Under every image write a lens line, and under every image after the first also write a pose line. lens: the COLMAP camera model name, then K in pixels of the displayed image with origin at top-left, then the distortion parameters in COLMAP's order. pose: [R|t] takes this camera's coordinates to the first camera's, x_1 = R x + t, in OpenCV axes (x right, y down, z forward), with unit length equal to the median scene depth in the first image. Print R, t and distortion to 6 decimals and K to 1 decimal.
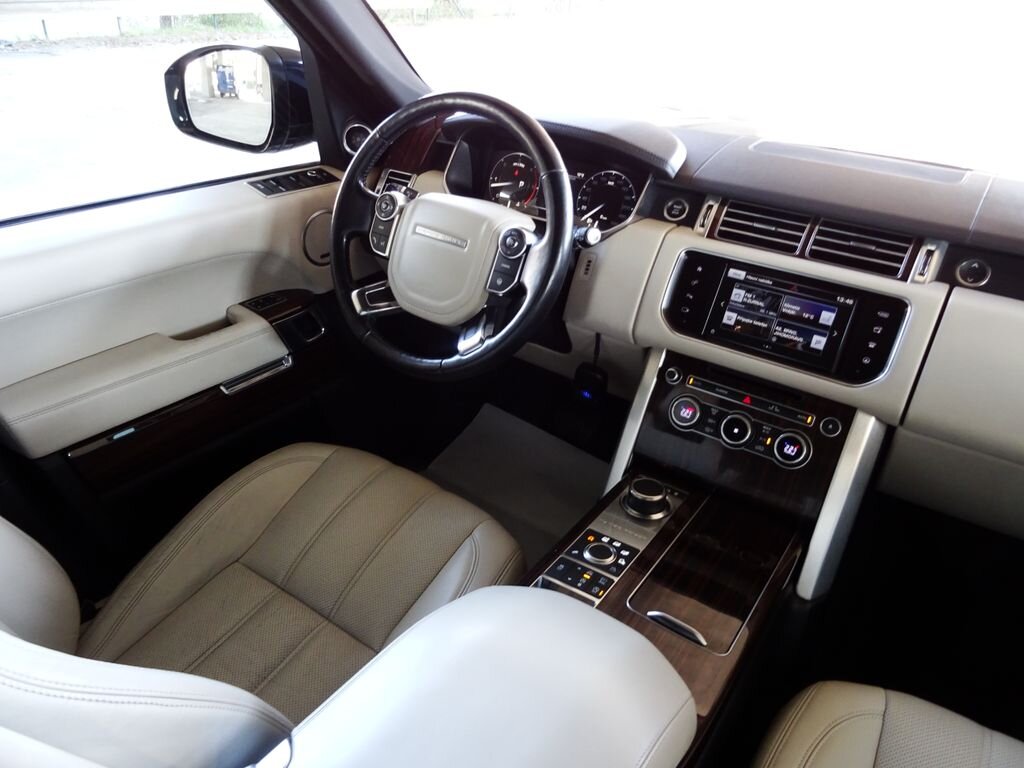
lens RADIAL K [[730.3, 0, 513.5], [0, 730.3, 383.2], [0, 0, 1]] dist [-0.003155, -0.005075]
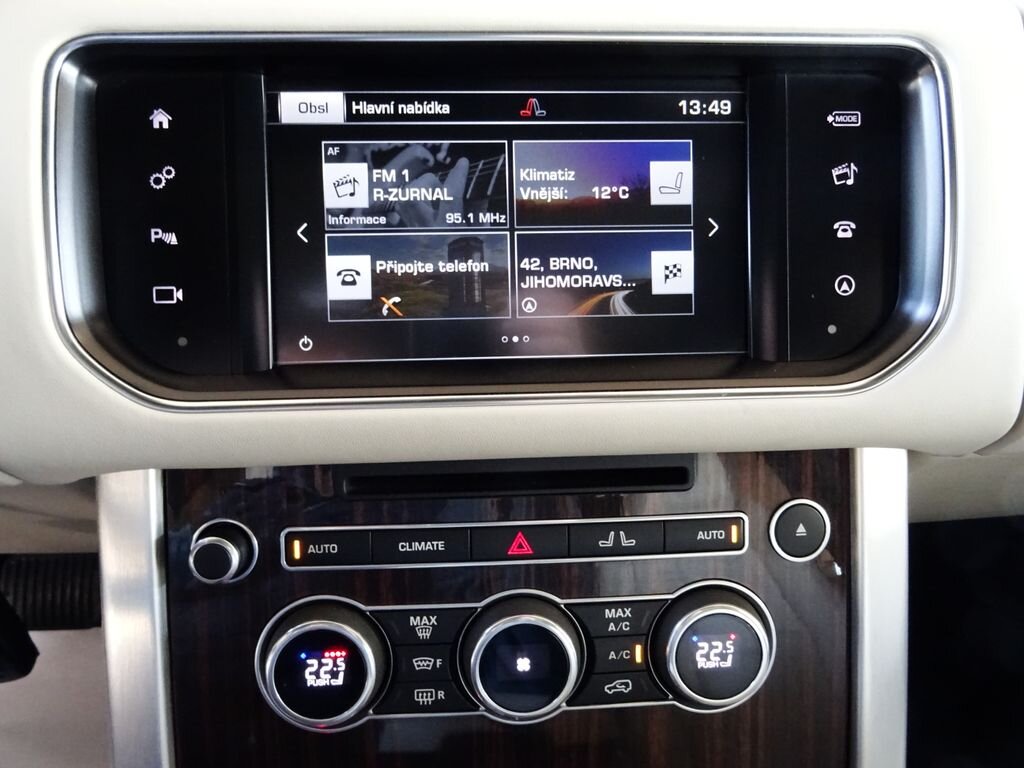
lens RADIAL K [[730.3, 0, 513.5], [0, 730.3, 383.2], [0, 0, 1]] dist [-0.003155, -0.005075]
pose [[0.782803, -0.356746, 0.509855, 0.198364], [0.320681, 0.933443, 0.160774, -0.078138], [-0.533276, 0.037646, 0.845103, 0.760831]]
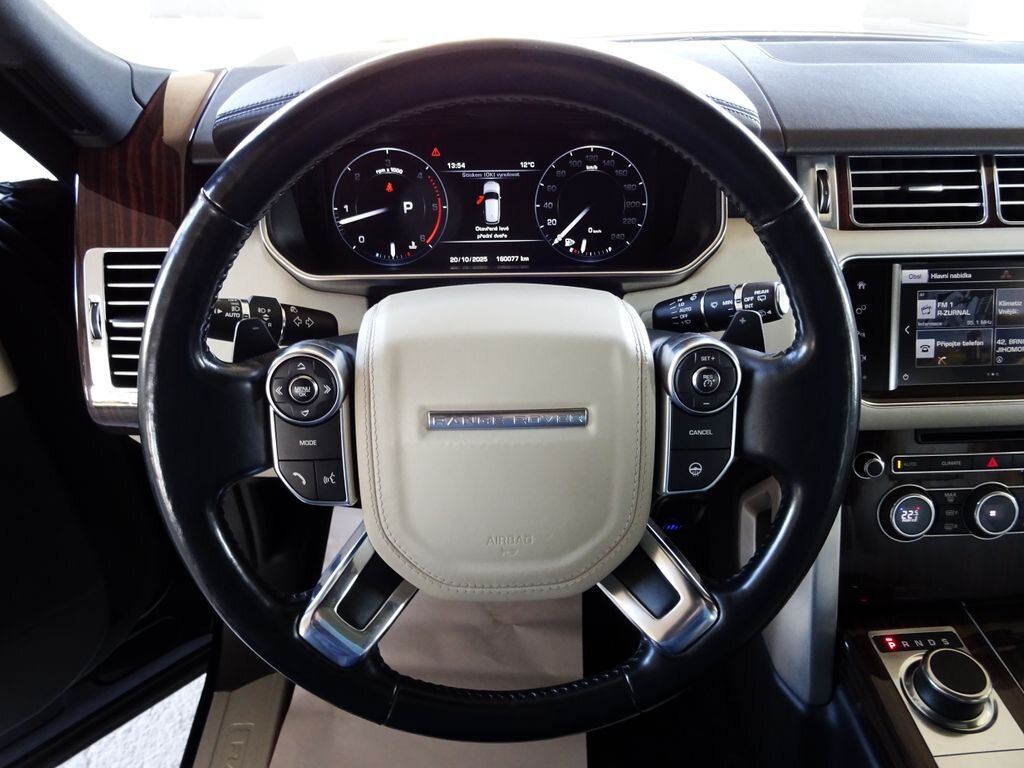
lens RADIAL K [[730.3, 0, 513.5], [0, 730.3, 383.2], [0, 0, 1]] dist [-0.003155, -0.005075]
pose [[0.791112, -0.385291, 0.475072, -0.286344], [0.325838, 0.922761, 0.205773, -0.307145], [-0.517660, -0.007993, 0.855549, 0.666186]]
